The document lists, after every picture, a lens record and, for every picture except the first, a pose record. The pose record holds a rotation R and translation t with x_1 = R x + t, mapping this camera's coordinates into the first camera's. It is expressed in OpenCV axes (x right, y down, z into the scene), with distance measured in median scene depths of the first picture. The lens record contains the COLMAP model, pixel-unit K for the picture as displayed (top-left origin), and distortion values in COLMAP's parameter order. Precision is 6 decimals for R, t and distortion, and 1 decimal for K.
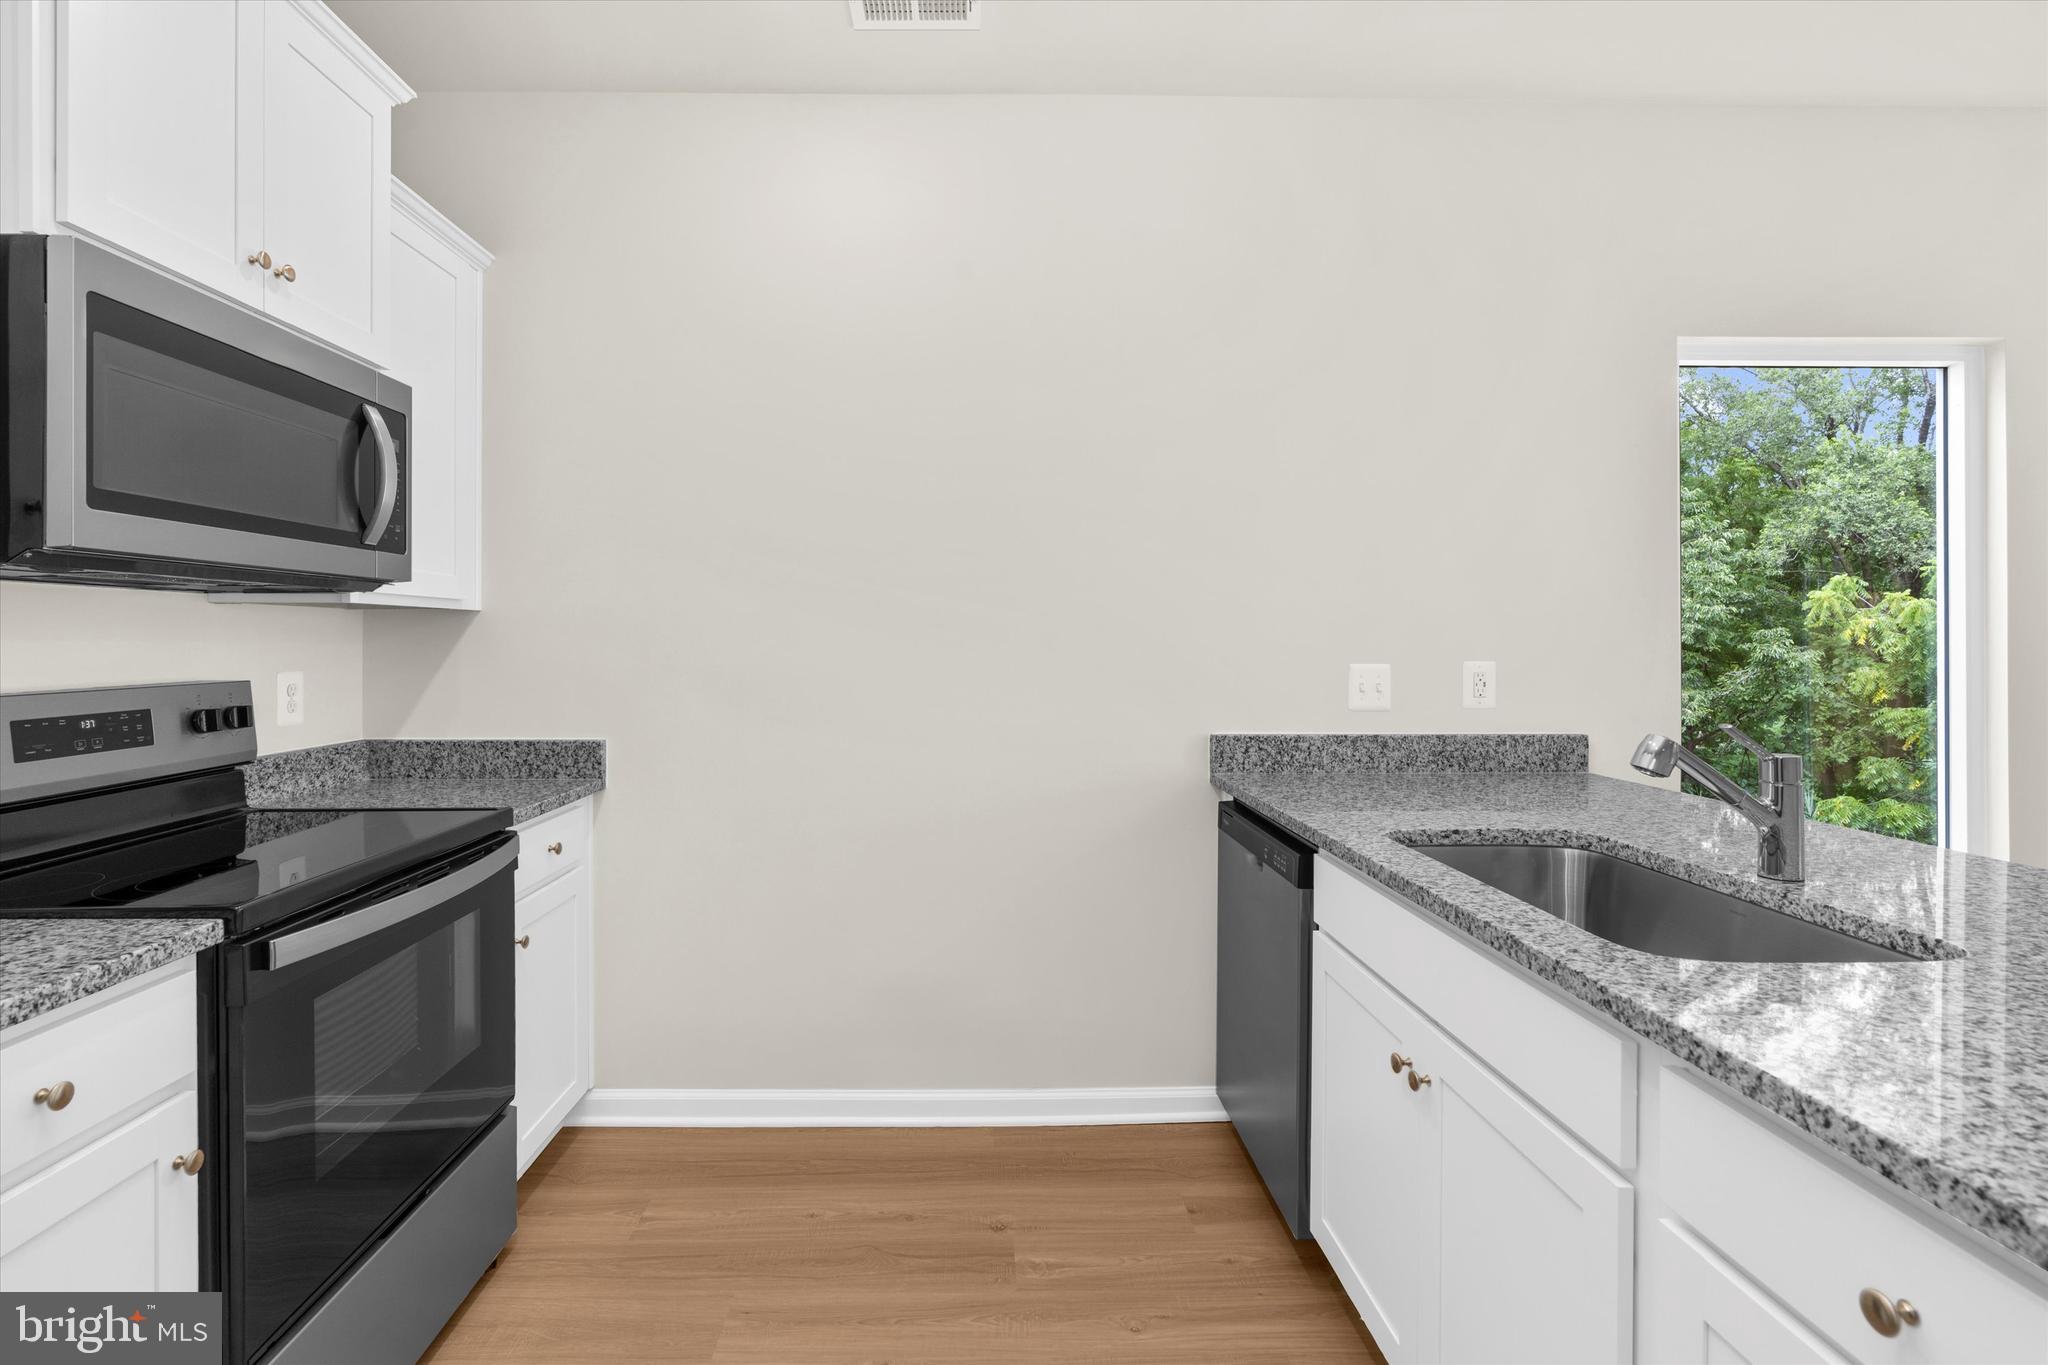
lens RADIAL K [[941.9, 0, 985.3], [0, 941.9, 641.9], [0, 0, 1]] dist [-0.007926, 0.002268]
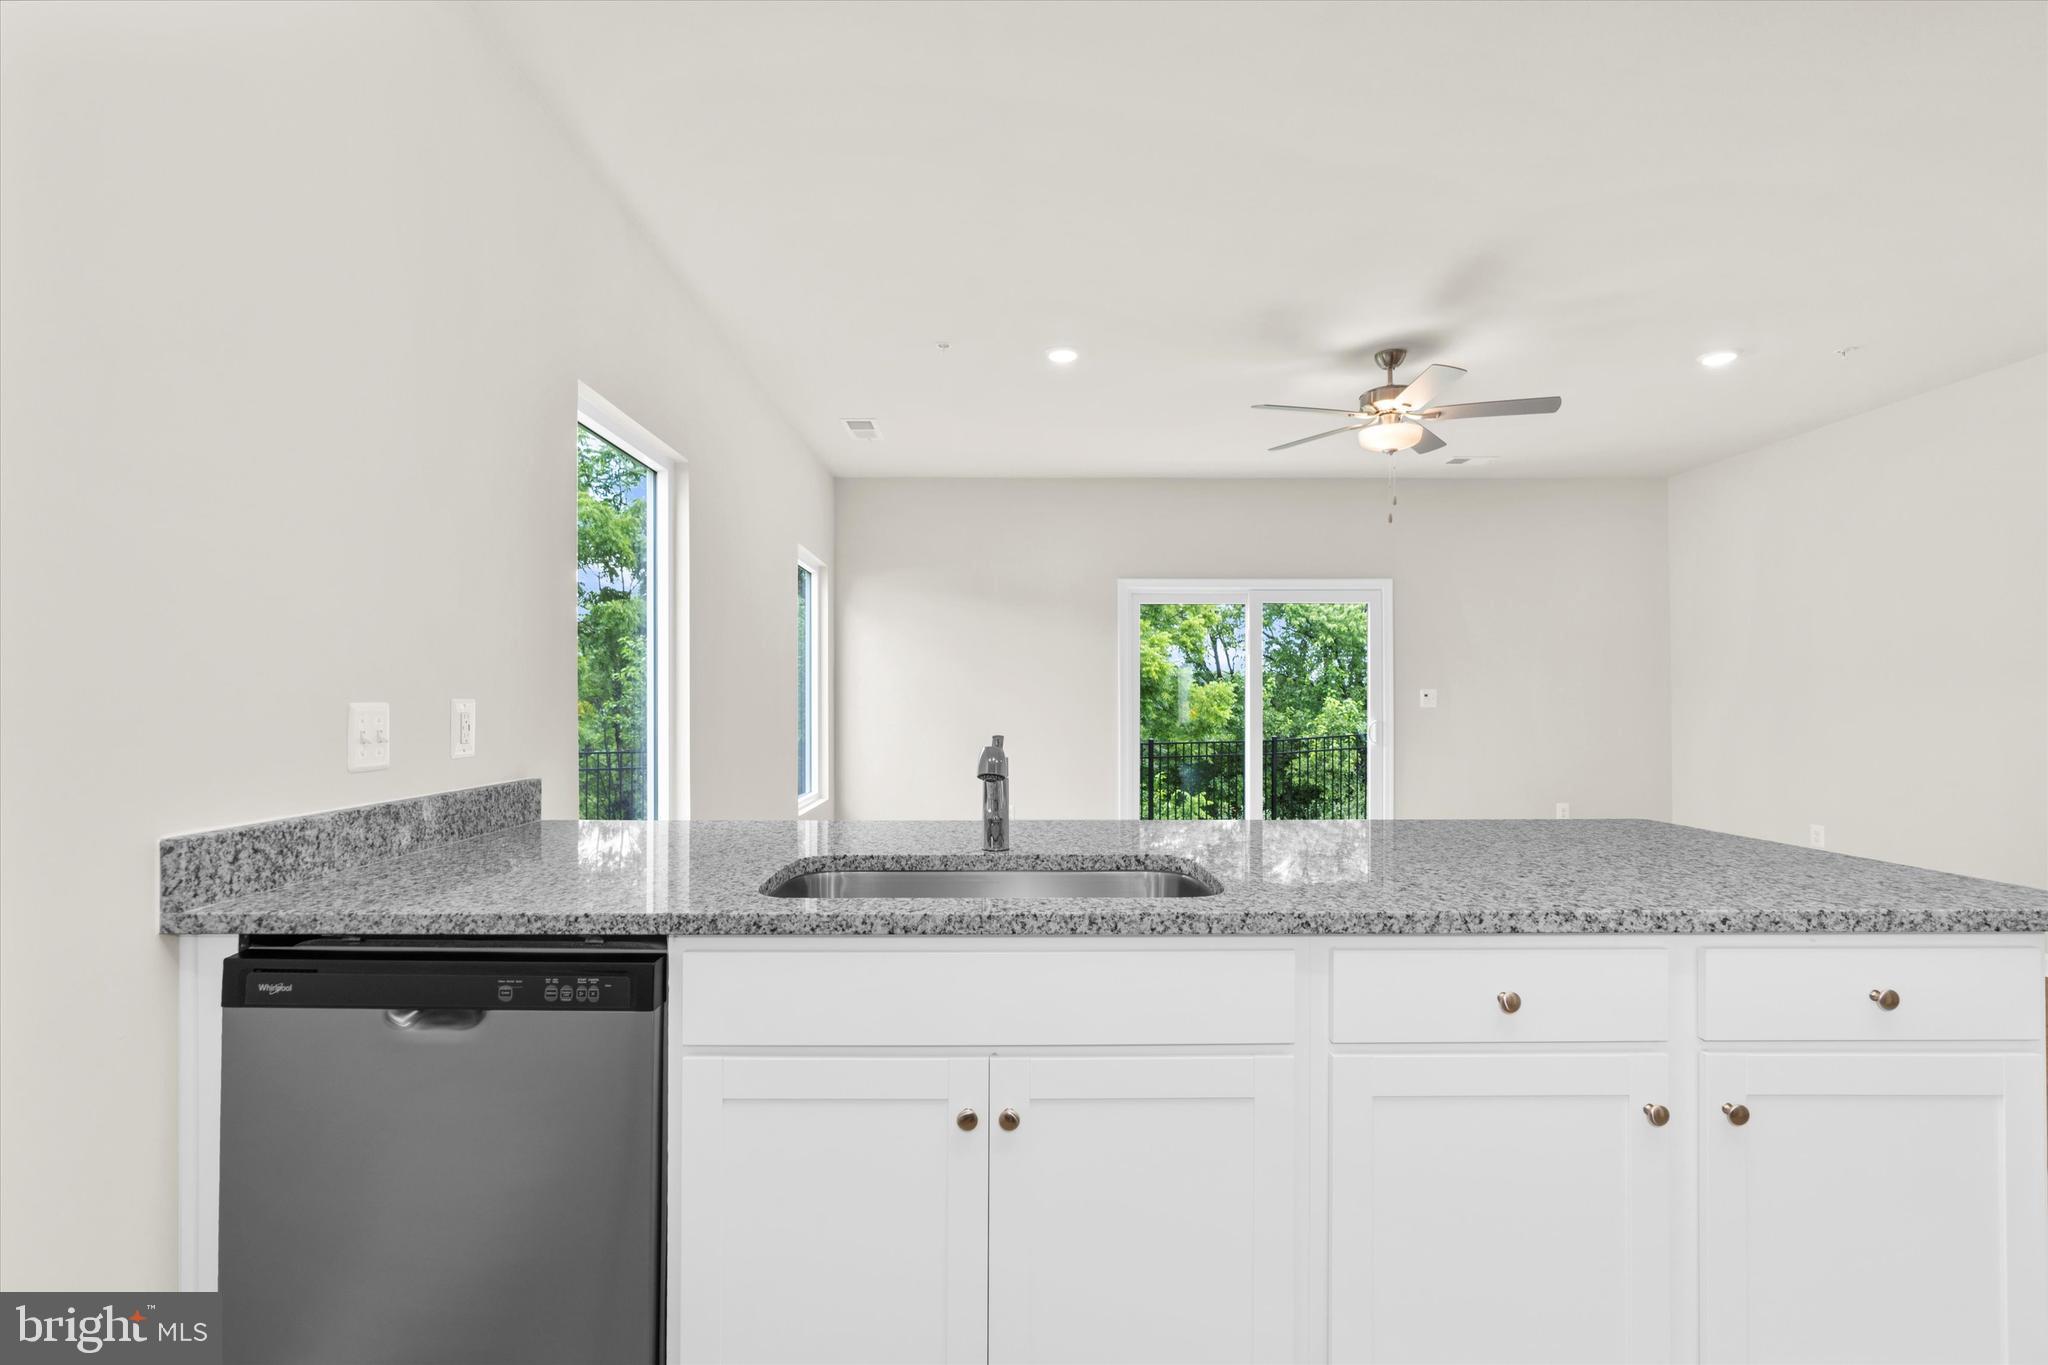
lens RADIAL K [[933.1, 0, 1020.4], [0, 933.1, 689.8], [0, 0, 1]] dist [-0.010663, 0.001802]
pose [[-0.011717, 0.011854, 0.999861, -0.312820], [-0.006815, 0.999906, -0.011934, 0.022586], [-0.999908, -0.006954, -0.011635, 0.618785]]
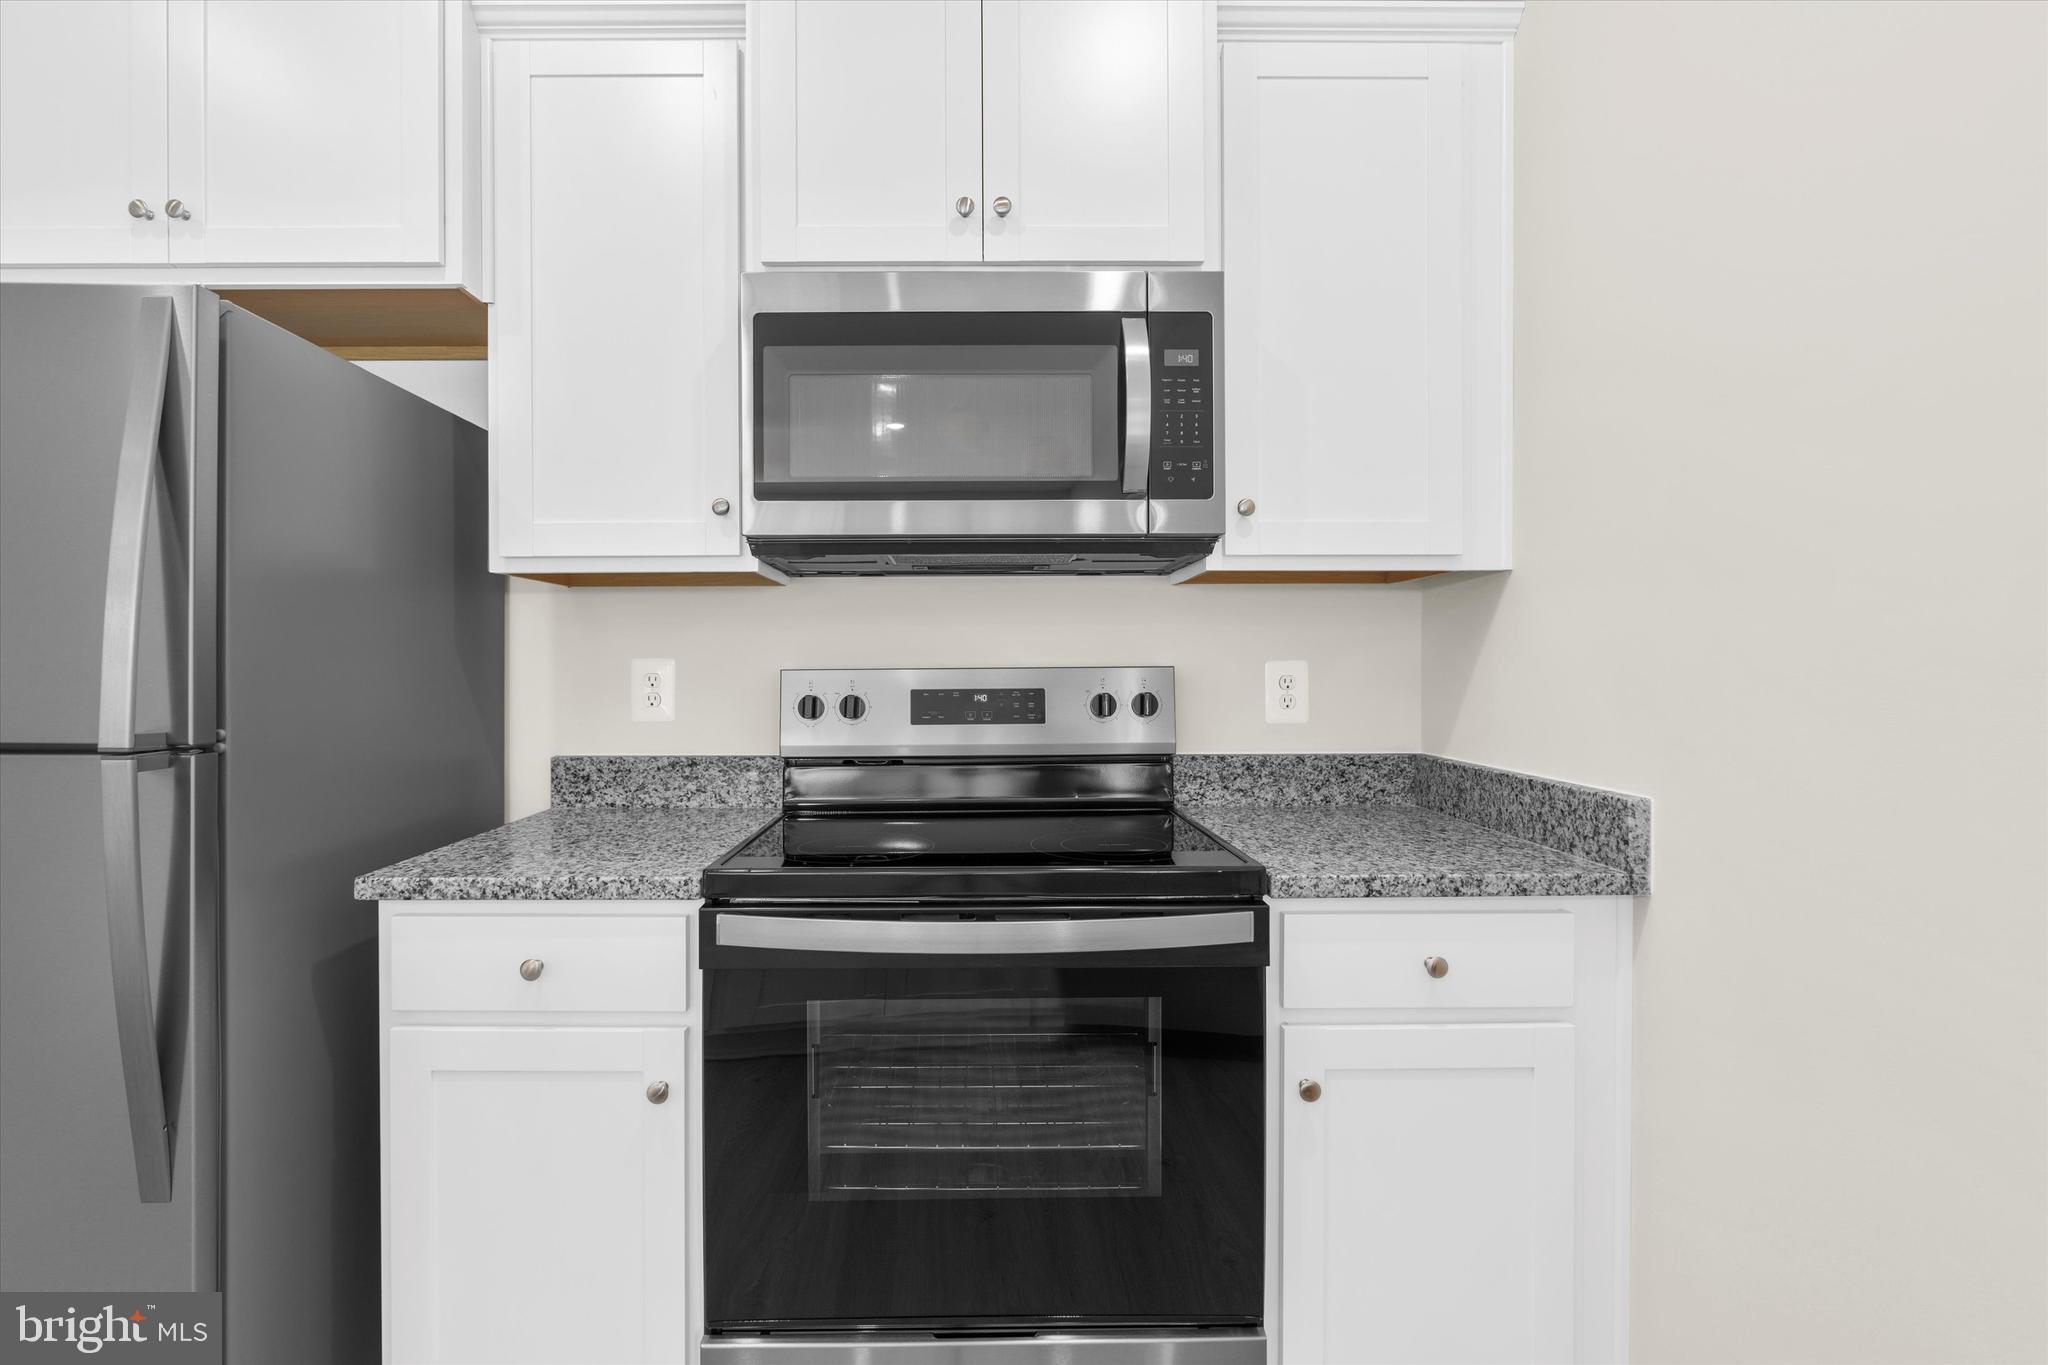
lens RADIAL K [[933.1, 0, 979.6], [0, 933.1, 672.2], [0, 0, 1]] dist [-0.010663, 0.001802]
pose [[-0.003646, 0.006756, -0.999971, 0.114410], [0.001544, 0.999976, 0.006750, 0.036673], [0.999992, -0.001519, -0.003657, 0.741140]]
